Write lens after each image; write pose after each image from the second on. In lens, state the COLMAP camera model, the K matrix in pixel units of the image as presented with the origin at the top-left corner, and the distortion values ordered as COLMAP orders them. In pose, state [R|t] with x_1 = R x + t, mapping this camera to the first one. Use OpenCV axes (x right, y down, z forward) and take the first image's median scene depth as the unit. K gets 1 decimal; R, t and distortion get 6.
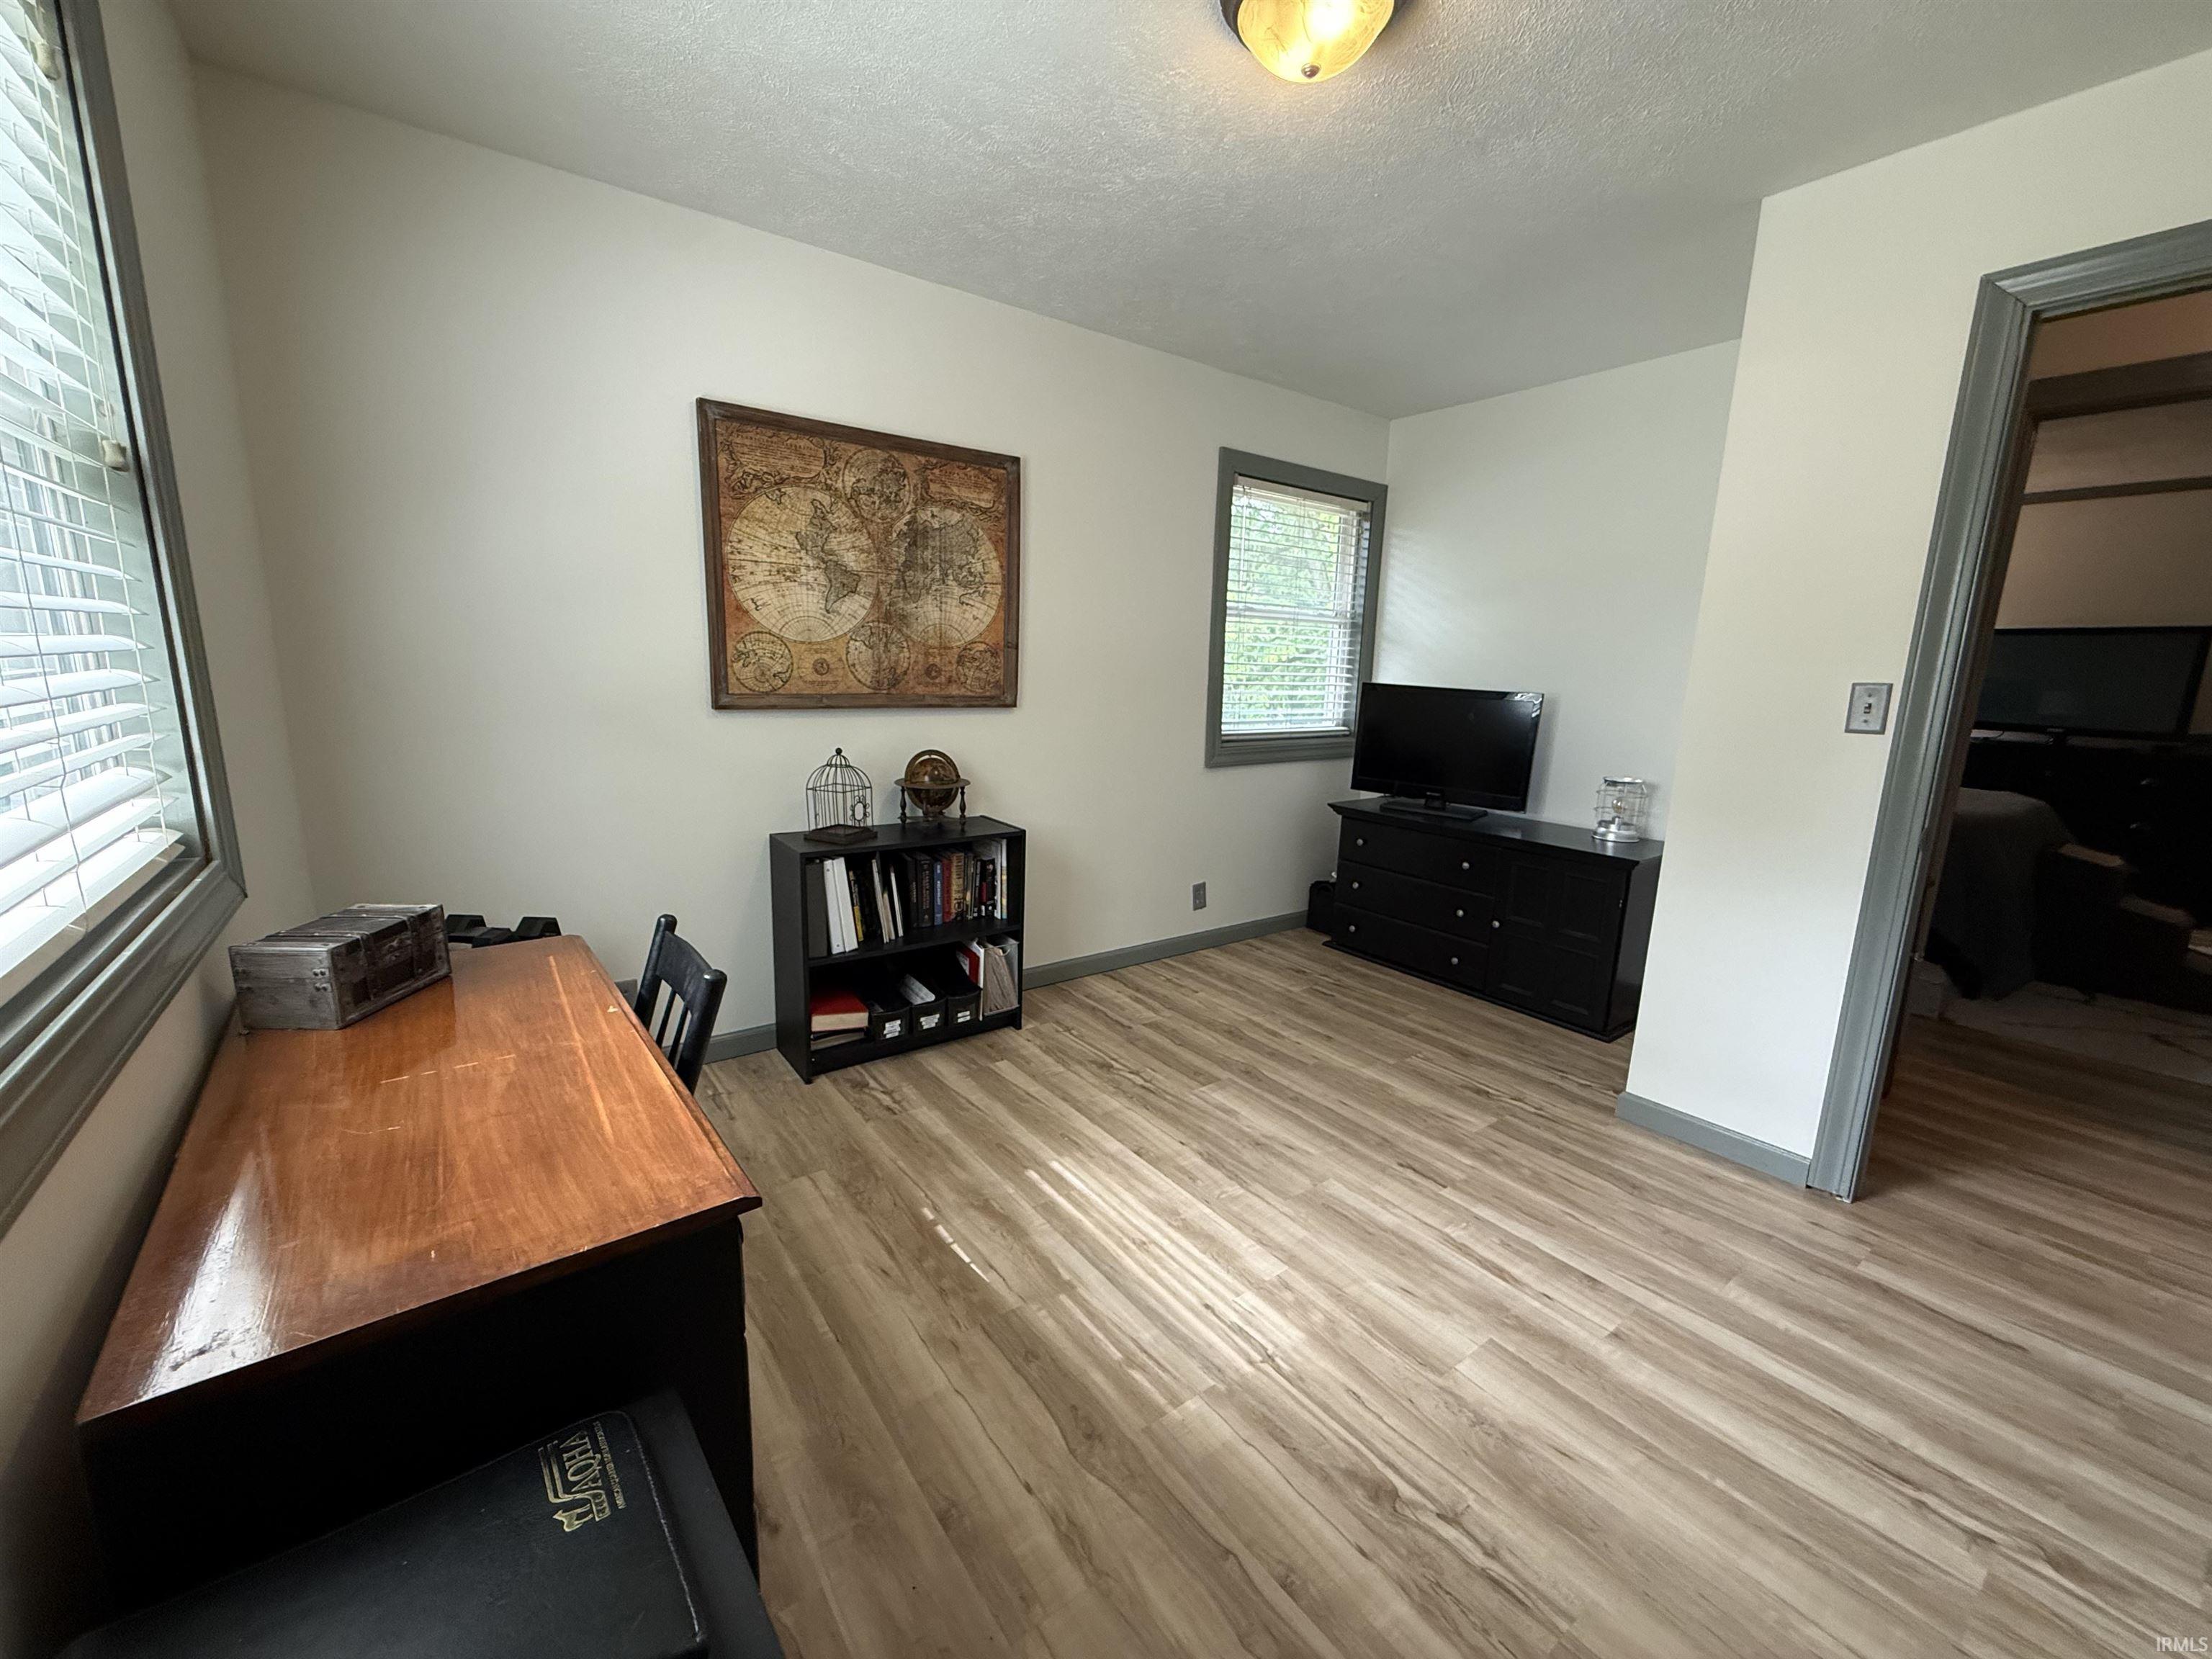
lens RADIAL K [[886.2, 0, 1108.7], [0, 886.2, 825.7], [0, 0, 1]] dist [0.002536, -0.000205]
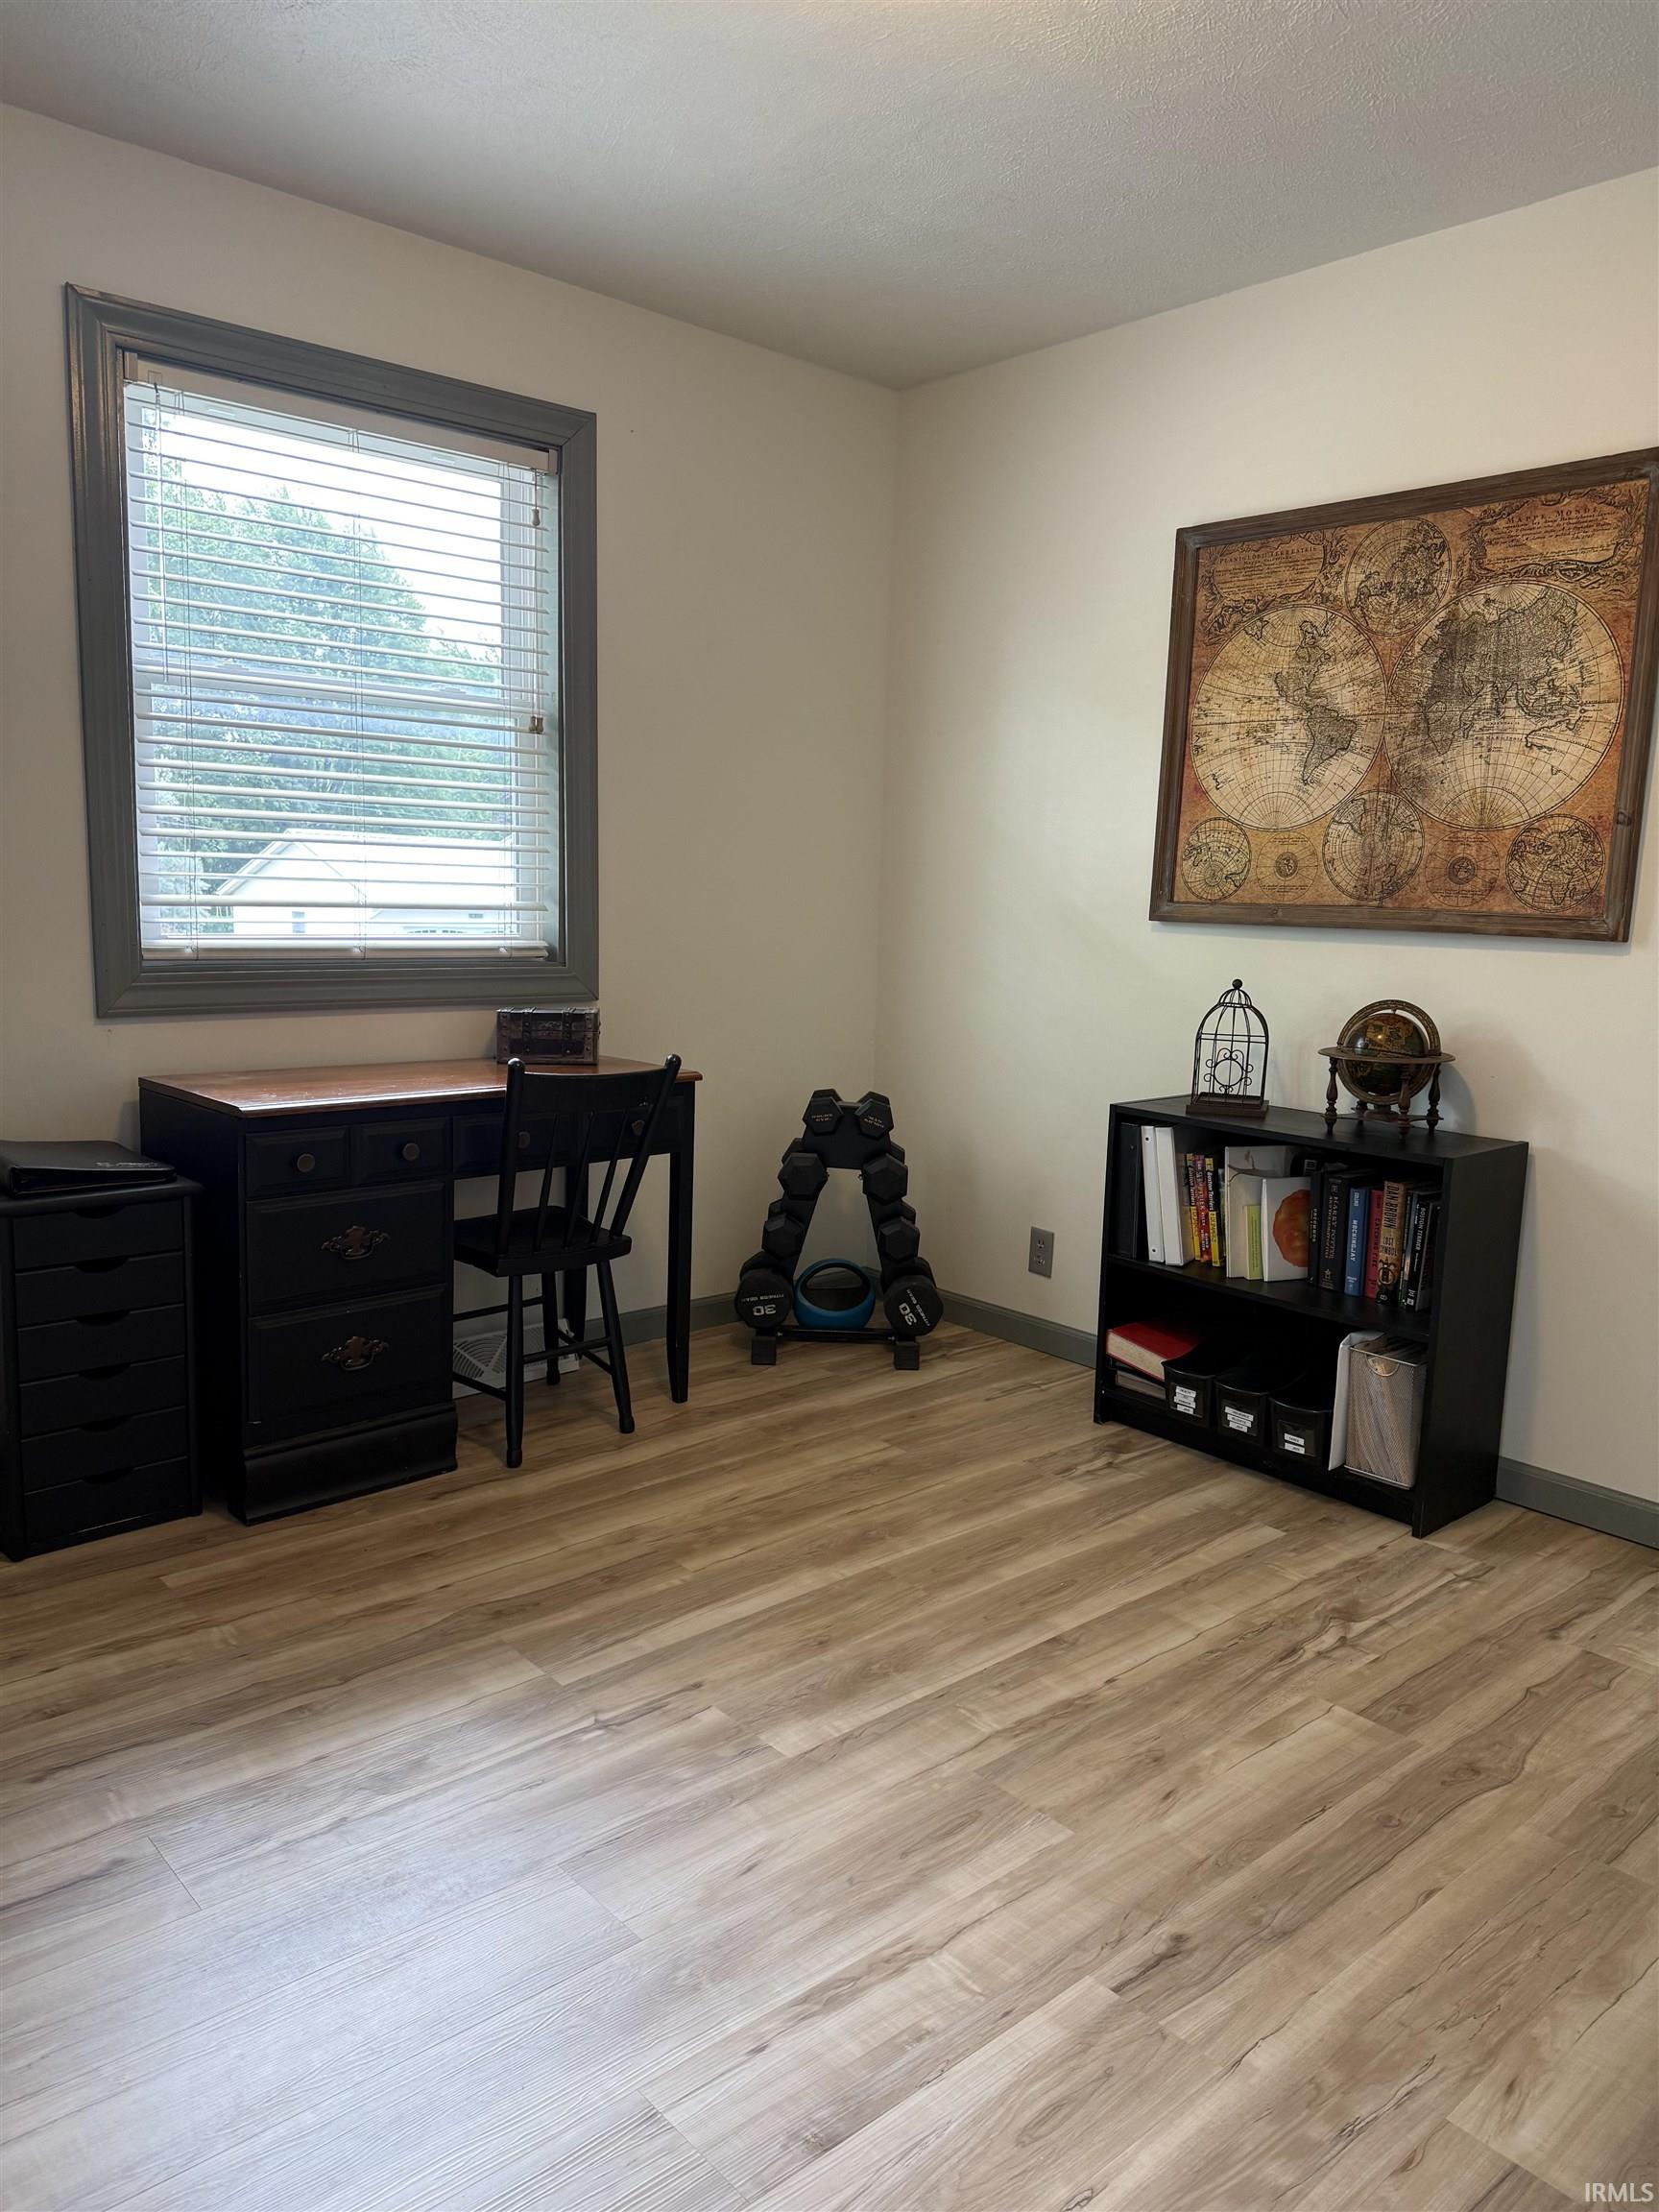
lens RADIAL K [[1573.3, 0, 826.4], [0, 1573.3, 1116.2], [0, 0, 1]] dist [0.034096, -0.041222]
pose [[0.081703, 0.120912, -0.989295, 0.861069], [-0.211649, 0.972079, 0.101329, -0.039186], [0.973925, 0.201105, 0.105013, 0.564024]]
